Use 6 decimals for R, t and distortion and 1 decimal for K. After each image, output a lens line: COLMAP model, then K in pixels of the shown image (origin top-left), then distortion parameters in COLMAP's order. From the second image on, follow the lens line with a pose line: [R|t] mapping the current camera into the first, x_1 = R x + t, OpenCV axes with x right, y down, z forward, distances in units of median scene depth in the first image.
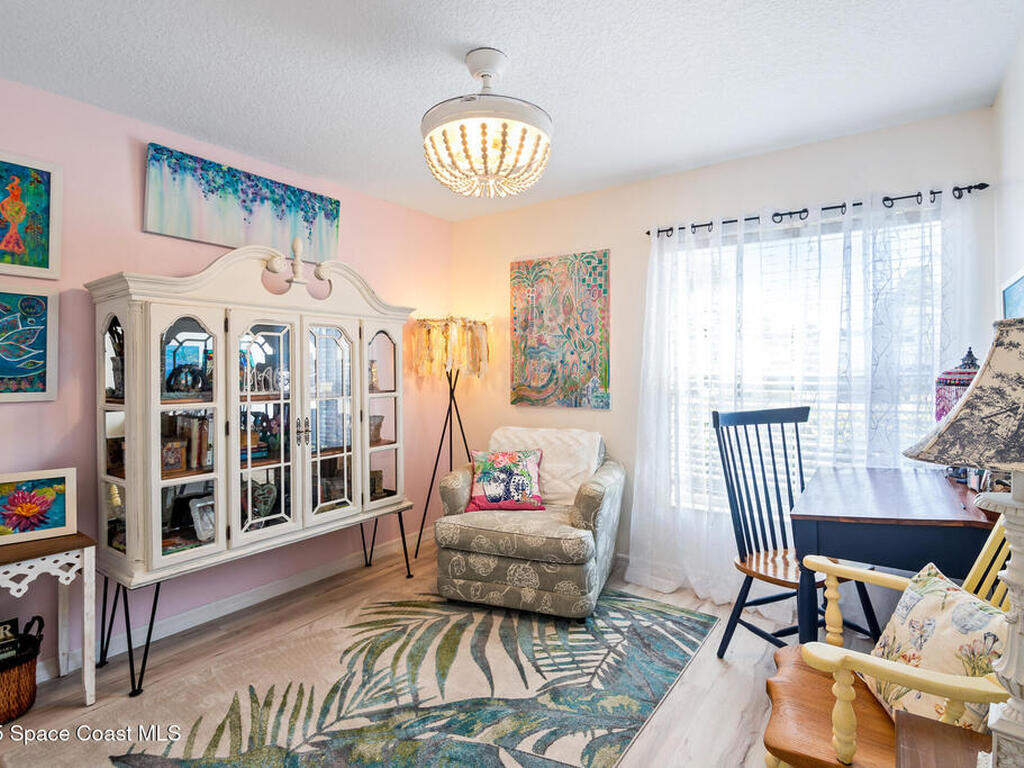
lens RADIAL K [[529.8, 0, 512.6], [0, 529.8, 375.7], [0, 0, 1]] dist [-0.005092, -0.004428]
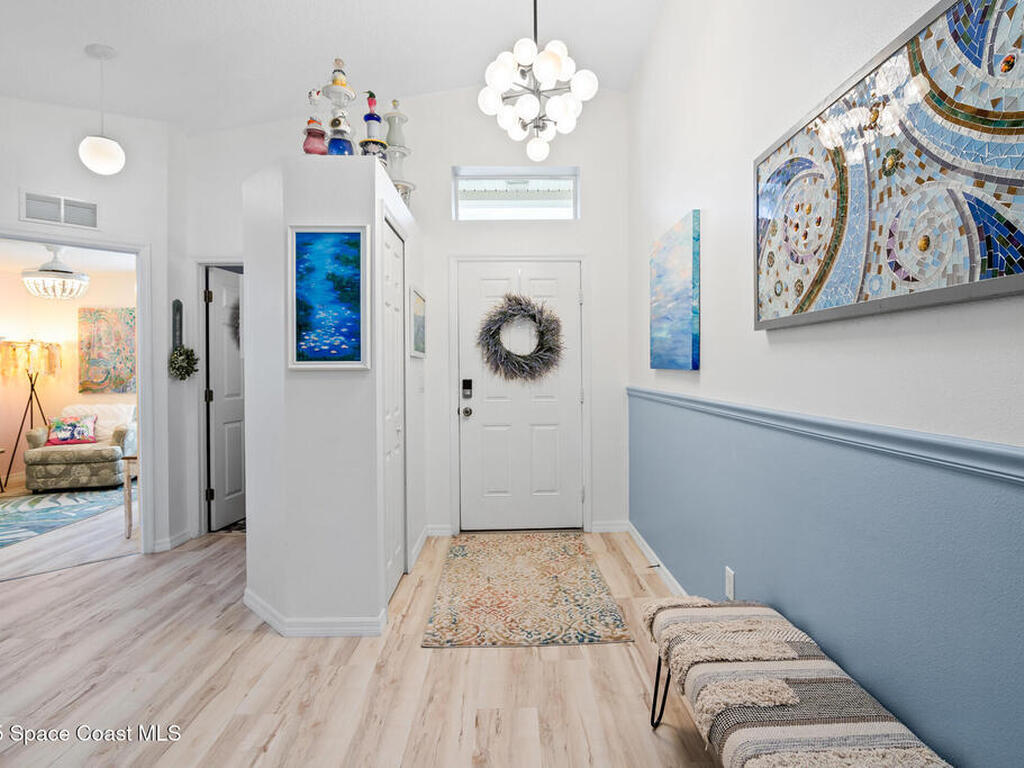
lens RADIAL K [[529.8, 0, 502.3], [0, 529.8, 370.8], [0, 0, 1]] dist [-0.005092, -0.004428]
pose [[0.806546, -0.005142, 0.591149, 0.103040], [0.013835, 0.999852, -0.010179, 0.021550], [-0.591009, 0.016389, 0.806498, -1.276601]]
